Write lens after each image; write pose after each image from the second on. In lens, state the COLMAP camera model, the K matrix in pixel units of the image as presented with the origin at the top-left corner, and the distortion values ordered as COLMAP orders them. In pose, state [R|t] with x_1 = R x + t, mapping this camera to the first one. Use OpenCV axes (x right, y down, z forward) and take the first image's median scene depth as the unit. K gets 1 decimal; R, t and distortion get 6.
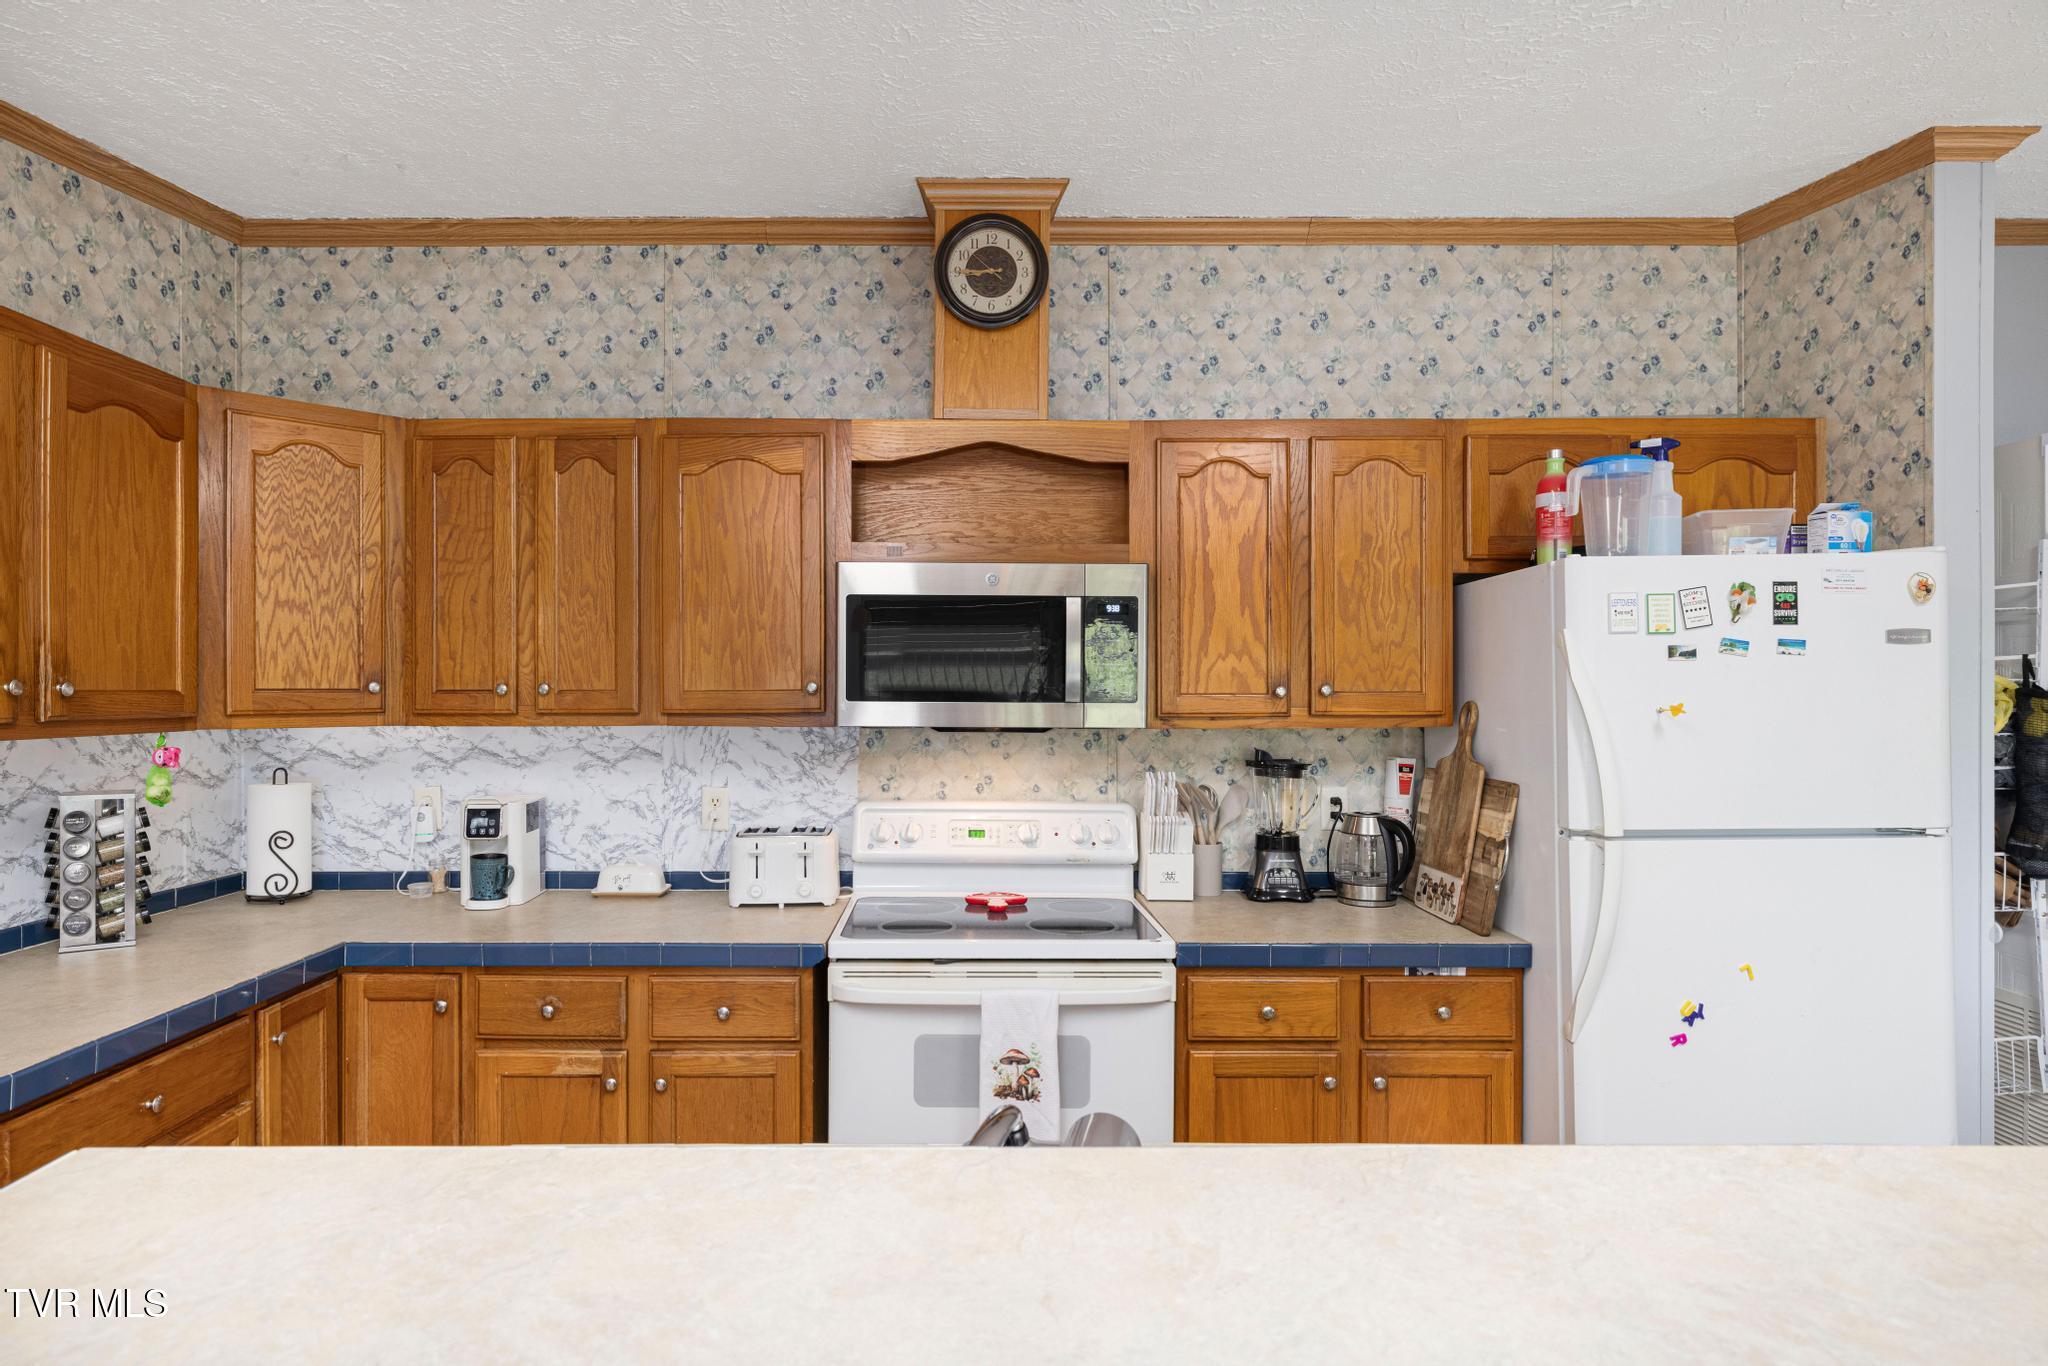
lens RADIAL K [[1113.9, 0, 970.4], [0, 1113.9, 690.0], [0, 0, 1]] dist [-0.002544, 0.000157]
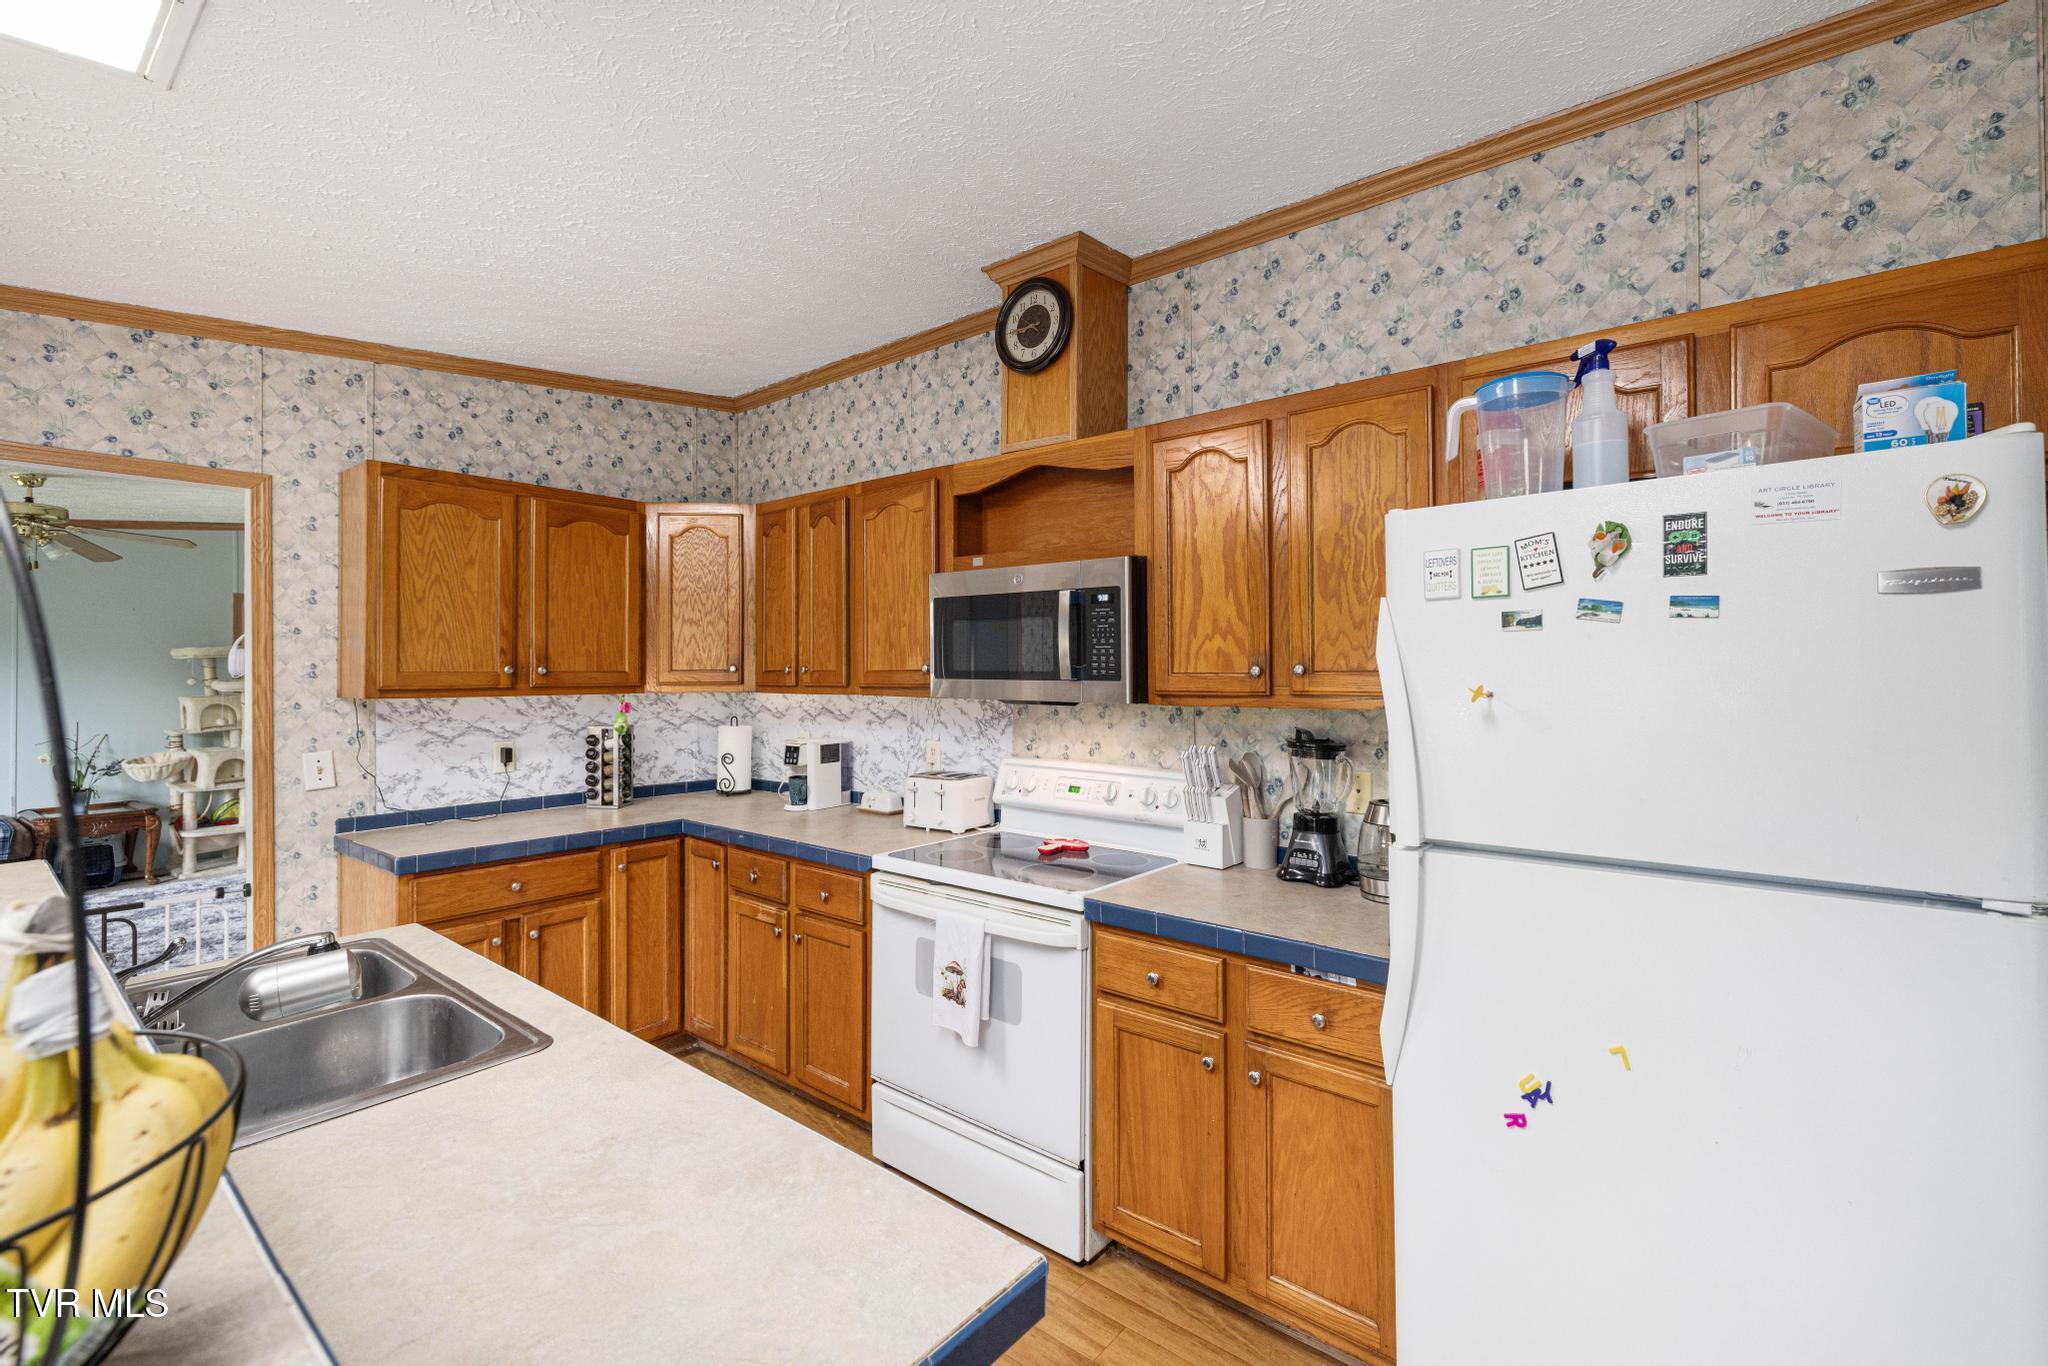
lens RADIAL K [[882.3, 0, 1035.1], [0, 882.3, 661.3], [0, 0, 1]] dist [0.000462, 0.000281]
pose [[0.778913, -0.008015, -0.627081, 0.619492], [0.002396, 0.999949, -0.009805, 0.000038], [0.627128, 0.006135, 0.778892, 0.250869]]
